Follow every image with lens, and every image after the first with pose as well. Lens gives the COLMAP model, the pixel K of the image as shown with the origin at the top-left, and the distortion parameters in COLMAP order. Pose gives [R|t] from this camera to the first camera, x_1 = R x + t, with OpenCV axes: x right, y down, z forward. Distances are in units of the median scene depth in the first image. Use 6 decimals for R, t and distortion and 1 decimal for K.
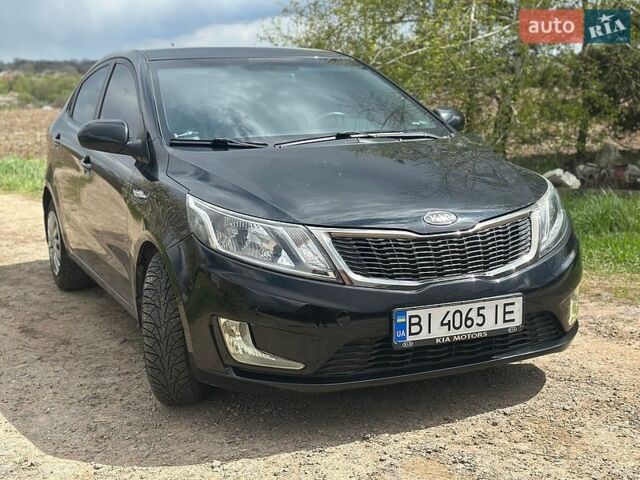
lens RADIAL K [[937.3, 0, 320.0], [0, 937.3, 240.0], [0, 0, 1]] dist [0.102831, 0.049818]
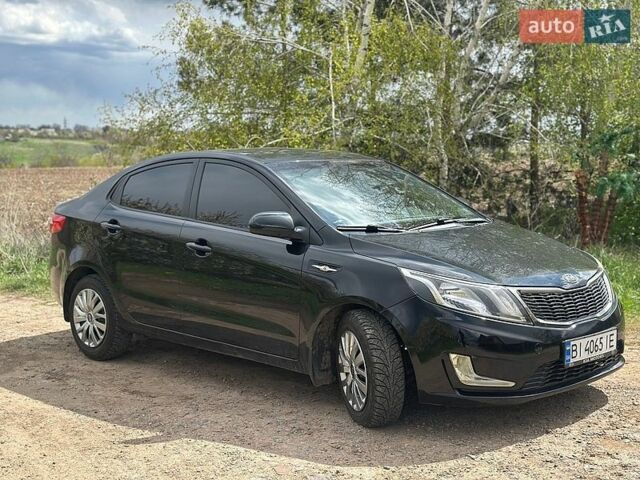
lens RADIAL K [[937.3, 0, 320.0], [0, 937.3, 240.0], [0, 0, 1]] dist [0.102831, 0.049818]
pose [[0.934929, -0.017765, 0.354391, -0.776984], [0.044502, 0.996731, -0.067436, -0.000610], [-0.352034, 0.078819, 0.932663, -0.248225]]
